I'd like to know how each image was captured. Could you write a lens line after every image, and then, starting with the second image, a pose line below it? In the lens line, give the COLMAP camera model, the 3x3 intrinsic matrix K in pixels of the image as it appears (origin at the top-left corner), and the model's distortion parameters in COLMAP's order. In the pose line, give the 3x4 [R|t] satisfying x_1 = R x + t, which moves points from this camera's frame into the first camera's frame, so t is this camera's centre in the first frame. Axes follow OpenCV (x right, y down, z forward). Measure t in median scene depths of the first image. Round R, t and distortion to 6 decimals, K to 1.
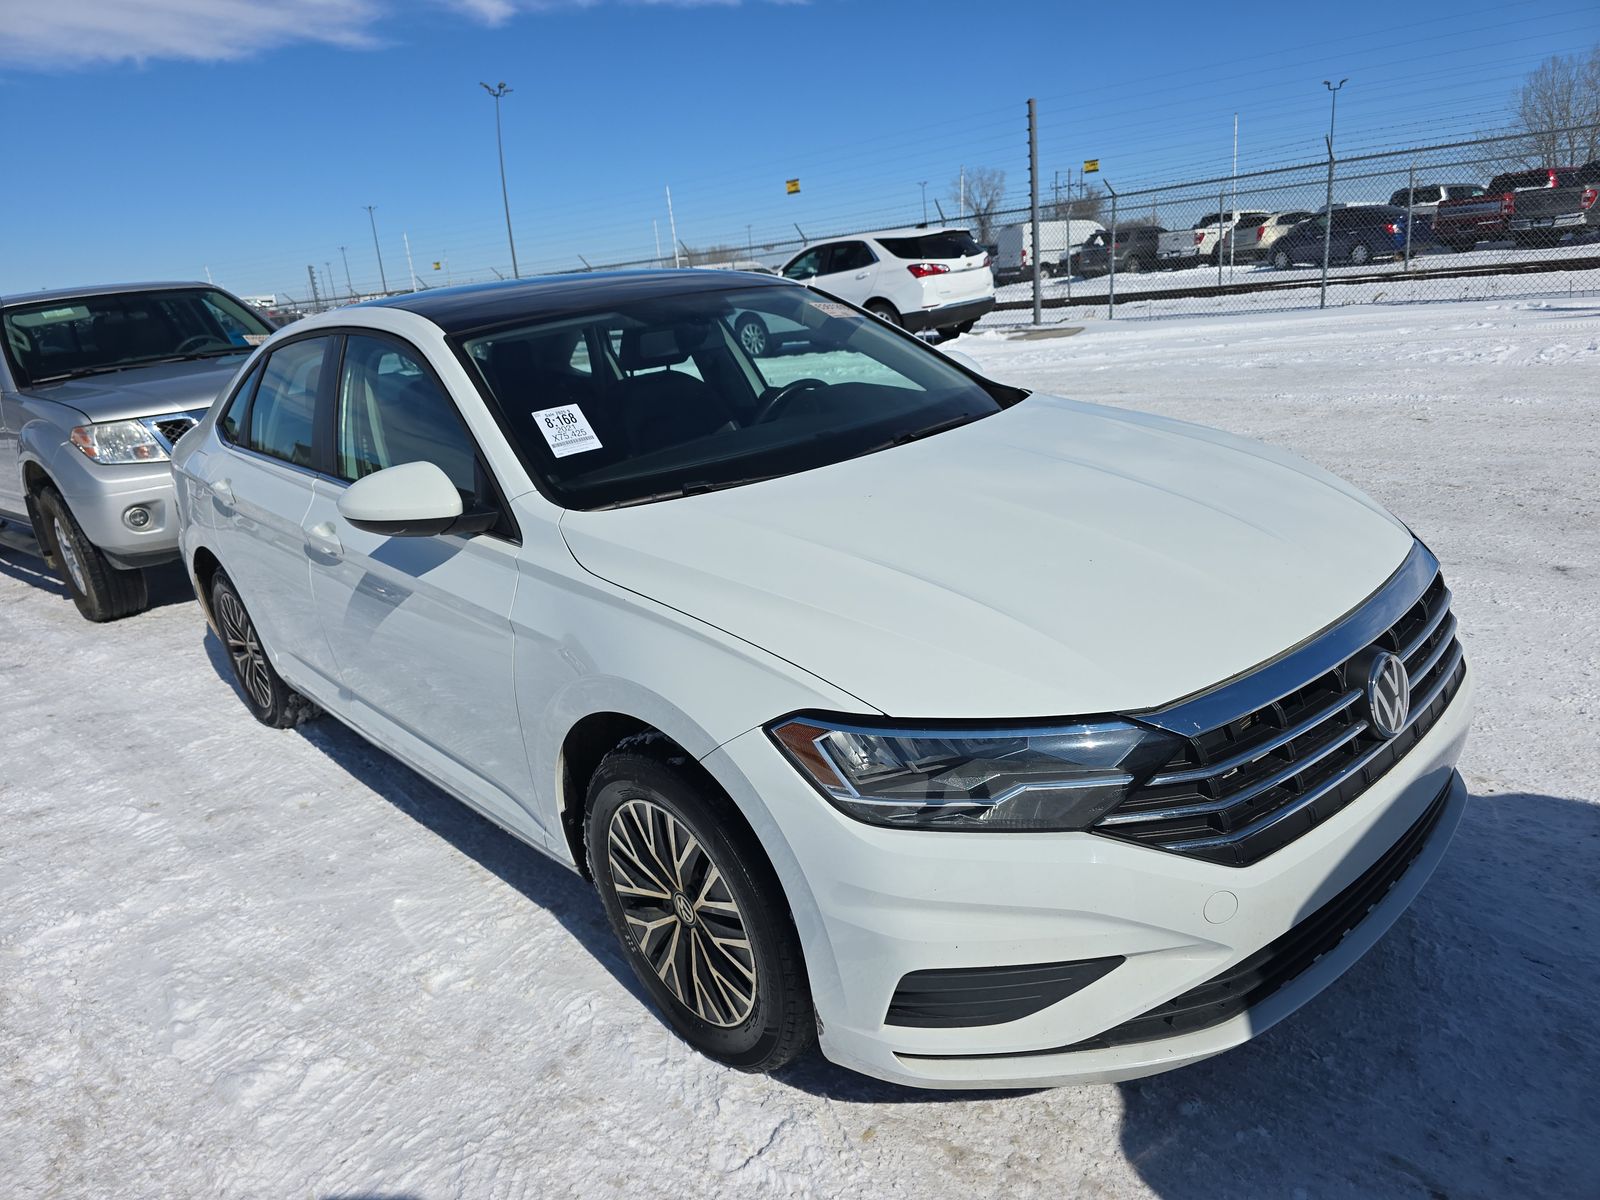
lens RADIAL K [[1036.9, 0, 806.2], [0, 1036.9, 605.3], [0, 0, 1]] dist [0.051684, -0.038646]
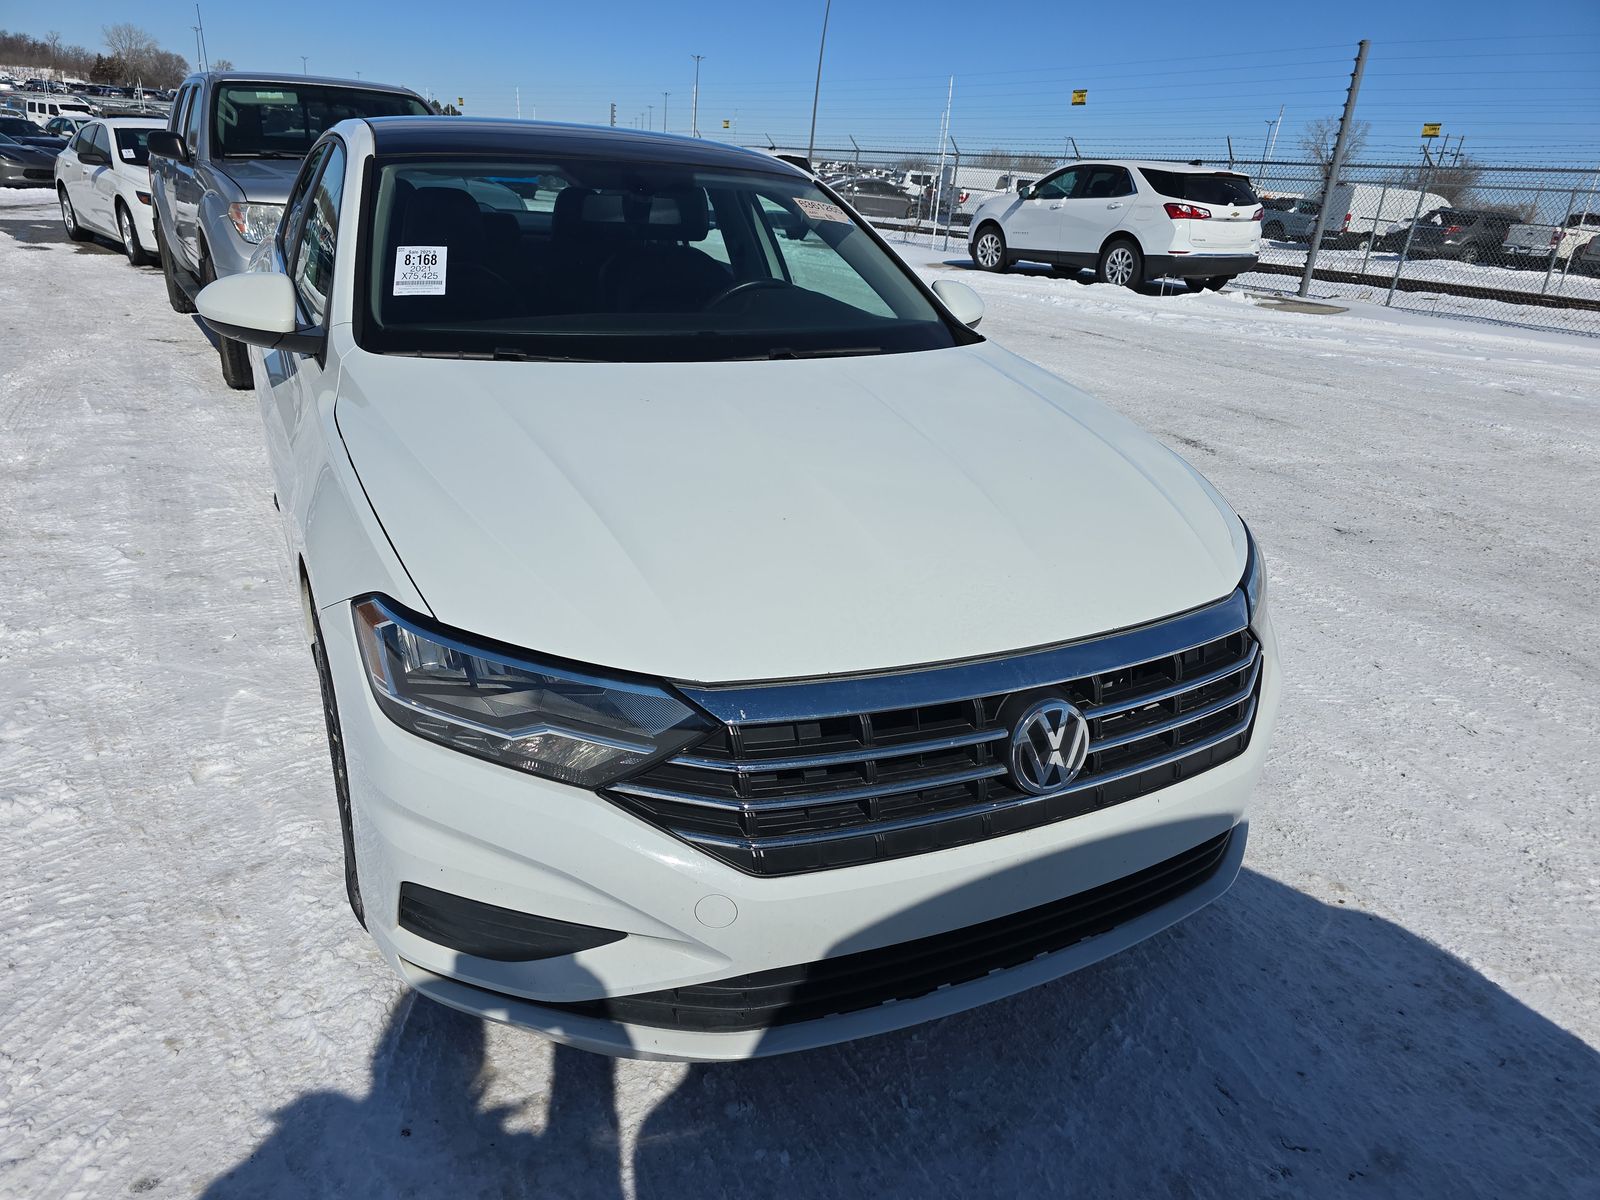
lens RADIAL K [[1043.3, 0, 800.0], [0, 1043.3, 600.0], [0, 0, 1]] dist [0.040305, -0.027604]
pose [[0.952659, 0.249110, -0.174314, 0.239099], [-0.234376, 0.966898, 0.100871, -0.035415], [0.193672, -0.055241, 0.979510, 0.059476]]
